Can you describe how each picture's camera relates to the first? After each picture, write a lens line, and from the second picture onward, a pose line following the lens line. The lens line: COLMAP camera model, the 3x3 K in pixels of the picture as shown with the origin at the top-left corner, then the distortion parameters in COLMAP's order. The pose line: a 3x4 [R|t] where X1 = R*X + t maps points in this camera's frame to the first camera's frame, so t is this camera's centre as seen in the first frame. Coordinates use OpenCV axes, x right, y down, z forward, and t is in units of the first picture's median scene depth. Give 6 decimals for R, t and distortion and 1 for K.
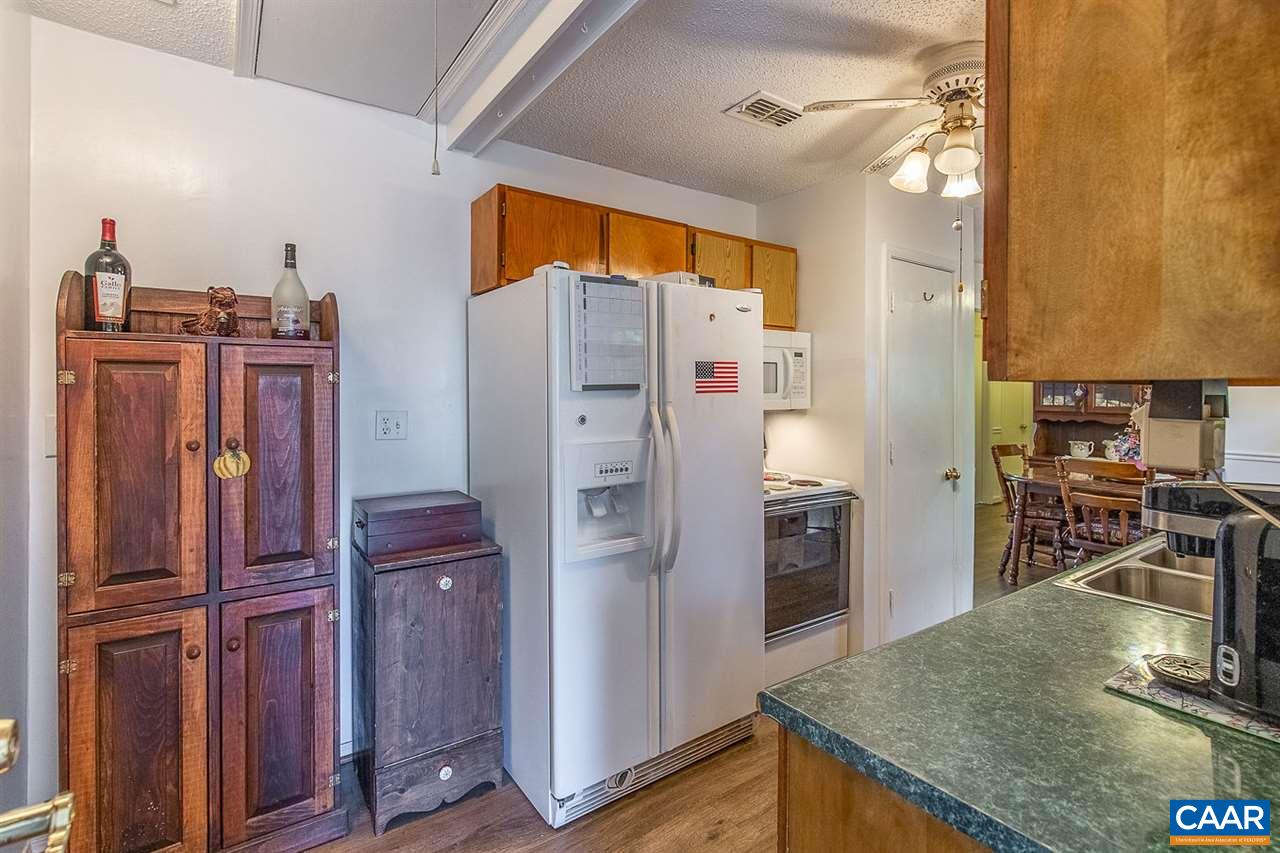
lens RADIAL K [[589.9, 0, 642.8], [0, 589.9, 407.9], [0, 0, 1]] dist [0.001005, -0.000145]
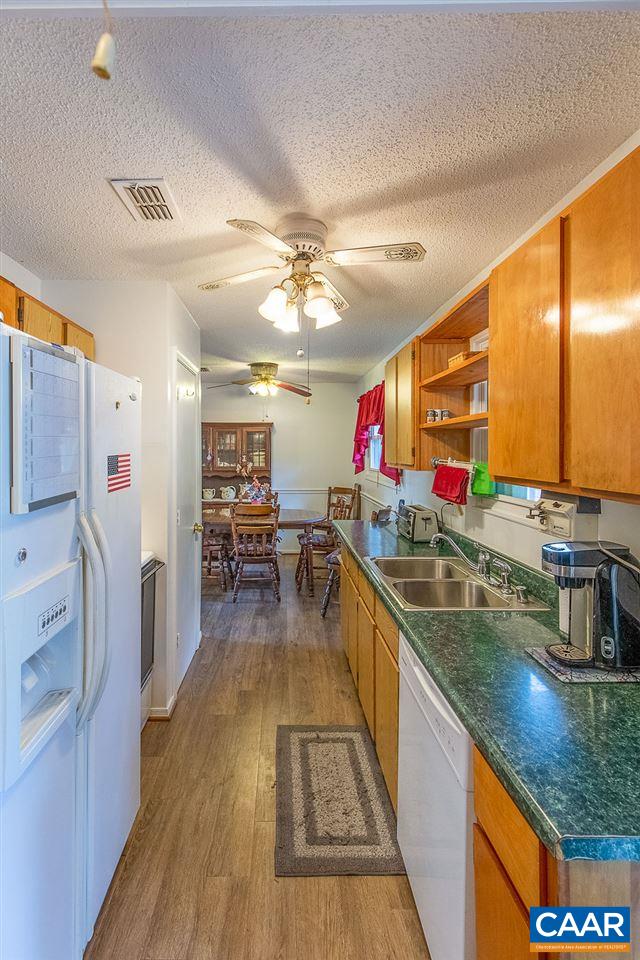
lens RADIAL K [[451.6, 0, 319.6], [0, 451.6, 459.4], [0, 0, 1]] dist [-0.000680, -0.000092]
pose [[0.583468, -0.012575, 0.812039, -0.264031], [0.022996, 0.999735, -0.001042, -0.065793], [-0.811811, 0.019281, 0.583602, 0.363098]]
